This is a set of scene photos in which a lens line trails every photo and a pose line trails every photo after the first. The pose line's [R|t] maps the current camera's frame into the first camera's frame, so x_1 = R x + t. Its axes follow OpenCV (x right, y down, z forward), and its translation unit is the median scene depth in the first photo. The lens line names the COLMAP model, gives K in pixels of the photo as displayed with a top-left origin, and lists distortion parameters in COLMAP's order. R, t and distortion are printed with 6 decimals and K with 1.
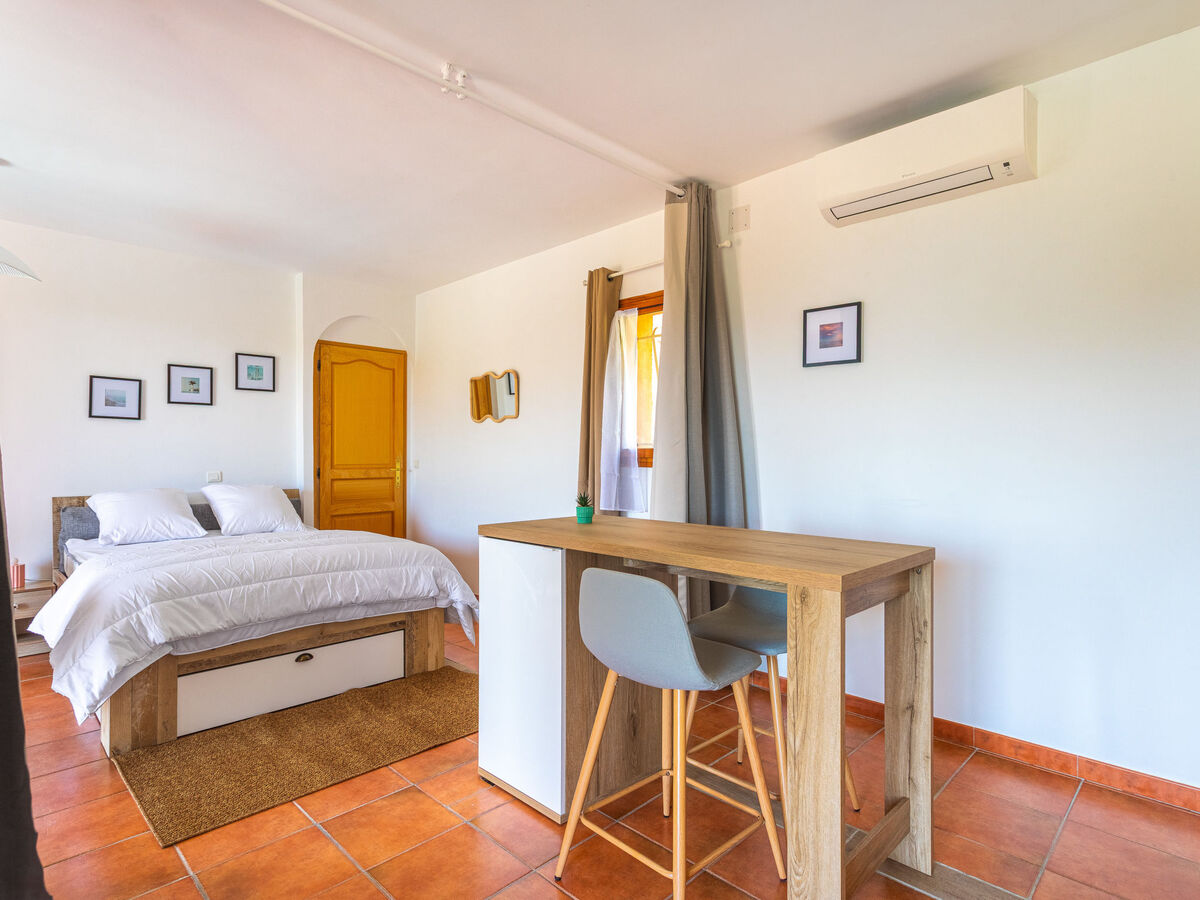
lens RADIAL K [[637.2, 0, 600.0], [0, 637.2, 450.0], [0, 0, 1]] dist [0.003189, 0.000477]
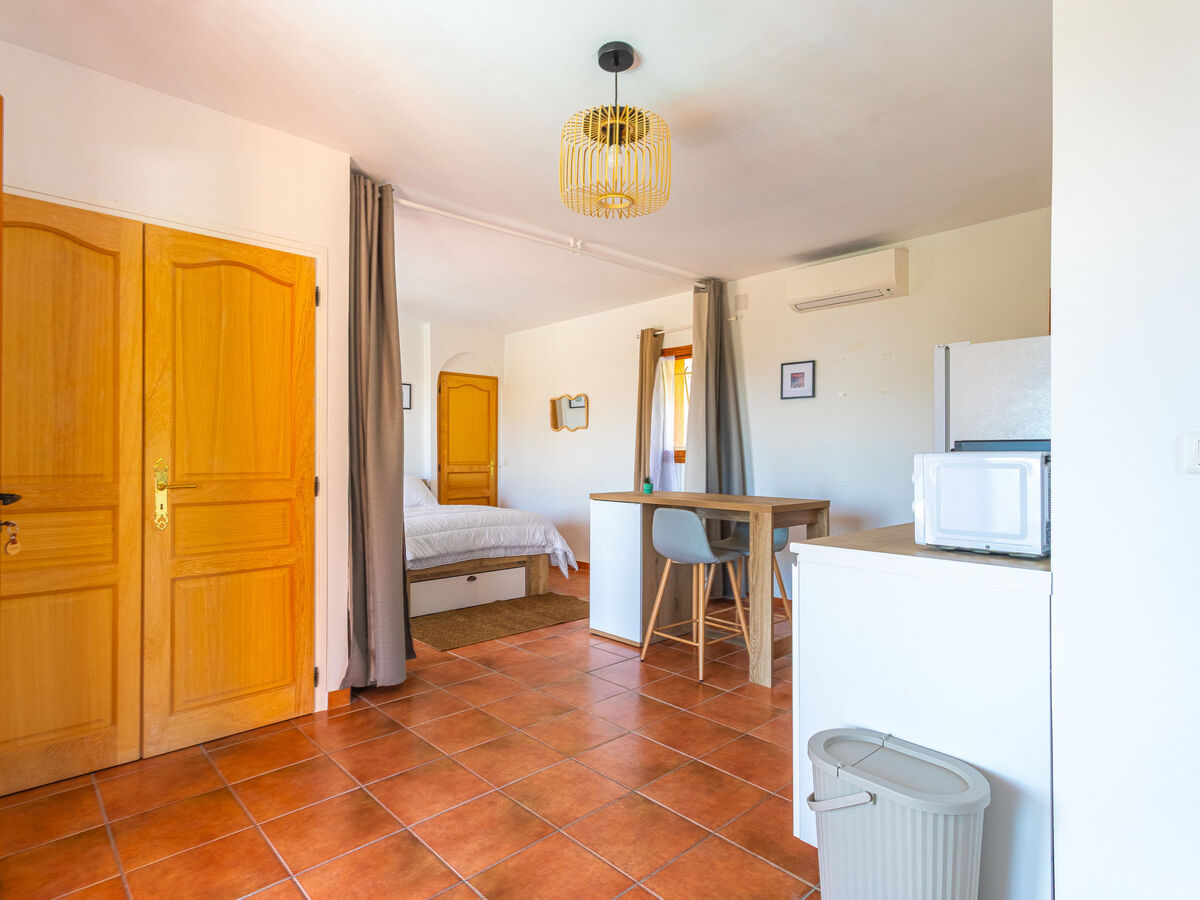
lens RADIAL K [[637.2, 0, 600.0], [0, 637.2, 450.0], [0, 0, 1]] dist [0.003189, 0.000477]
pose [[0.999210, -0.000125, -0.039746, -0.064815], [0.000091, 1.000000, -0.000859, -0.002059], [0.039746, 0.000855, 0.999209, -0.570187]]
